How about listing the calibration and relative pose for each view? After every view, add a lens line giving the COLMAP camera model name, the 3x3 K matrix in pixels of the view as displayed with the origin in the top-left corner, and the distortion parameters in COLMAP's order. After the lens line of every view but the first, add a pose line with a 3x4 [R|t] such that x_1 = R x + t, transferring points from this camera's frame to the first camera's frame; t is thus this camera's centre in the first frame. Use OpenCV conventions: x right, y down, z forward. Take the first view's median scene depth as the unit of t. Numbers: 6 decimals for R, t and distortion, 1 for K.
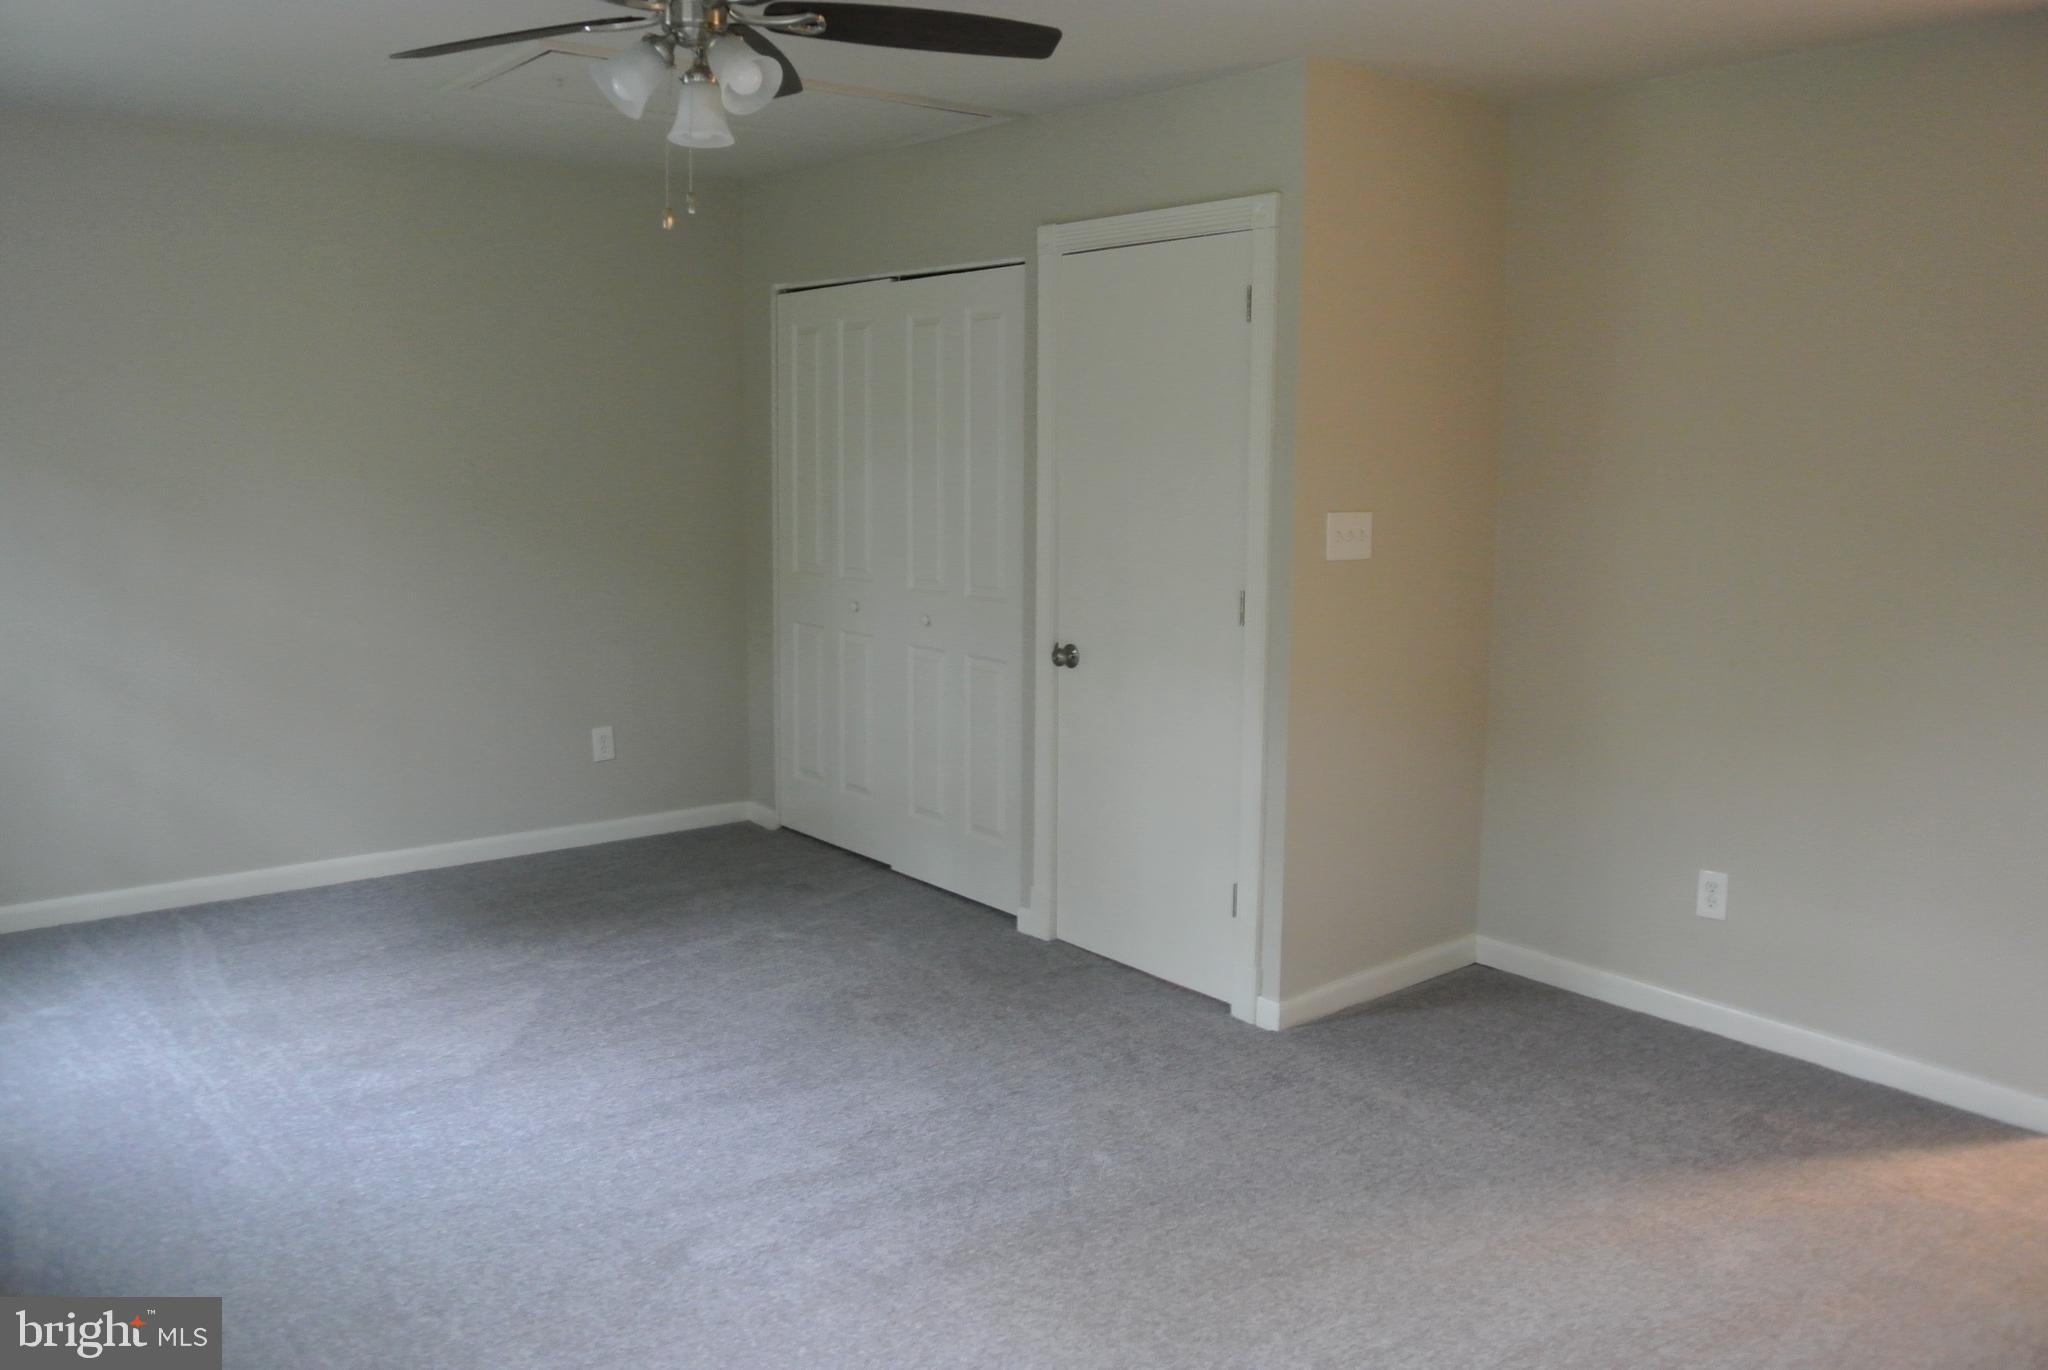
lens RADIAL K [[1611.7, 0, 1020.7], [0, 1611.7, 647.8], [0, 0, 1]] dist [-0.091335, 0.050573]
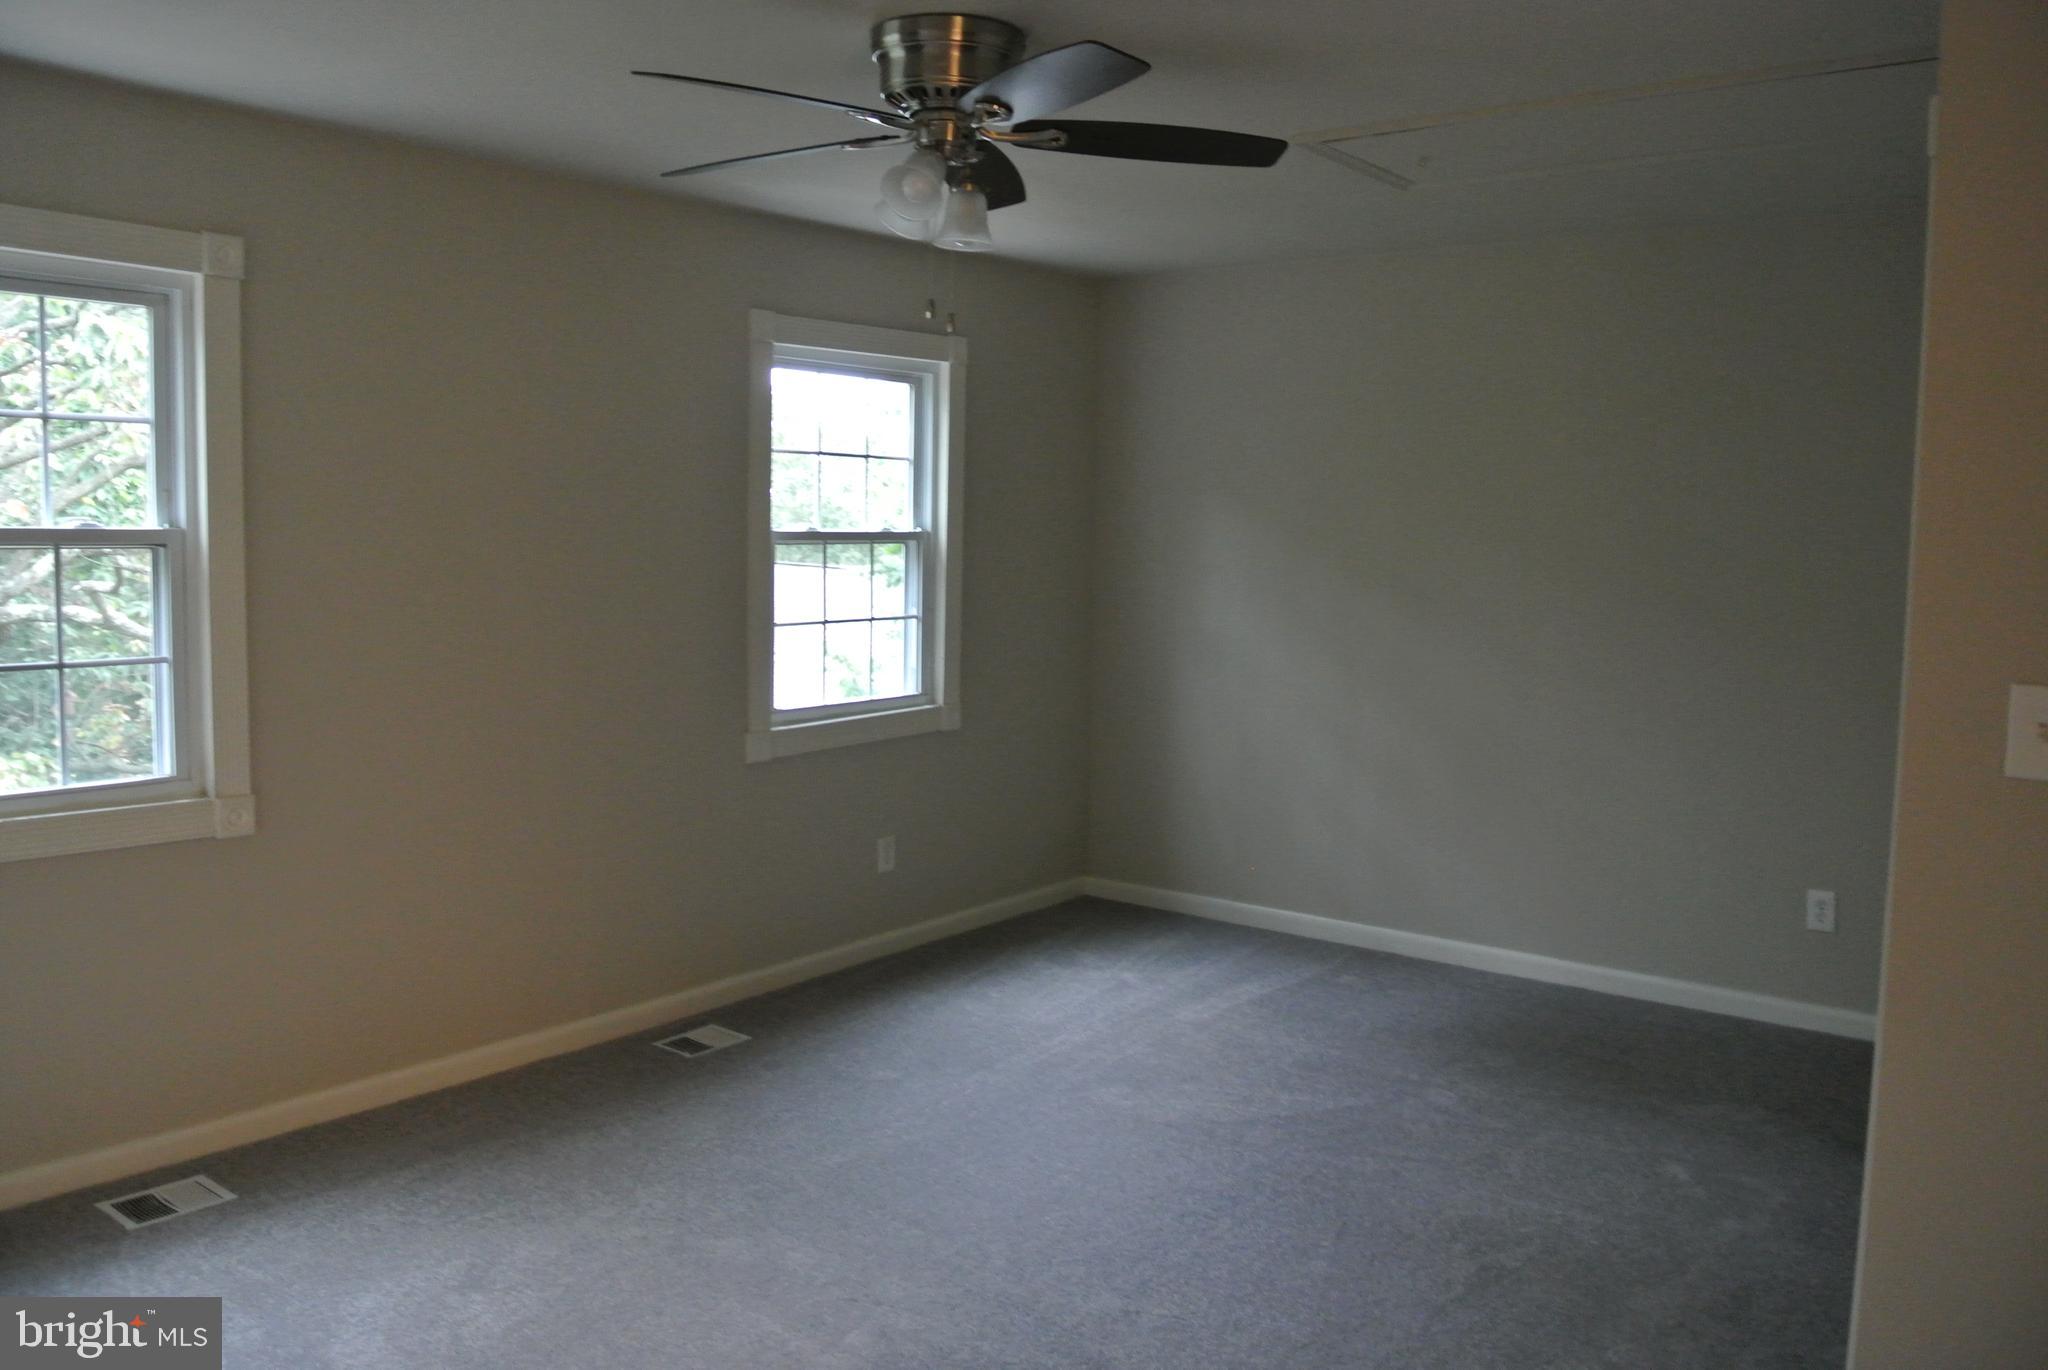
lens RADIAL K [[1611.7, 0, 1020.7], [0, 1611.7, 647.8], [0, 0, 1]] dist [-0.091335, 0.050573]
pose [[0.253561, 0.078305, -0.964145, 0.549673], [-0.144997, 0.988534, 0.042153, -0.064919], [0.956390, 0.129110, 0.262008, 0.518243]]
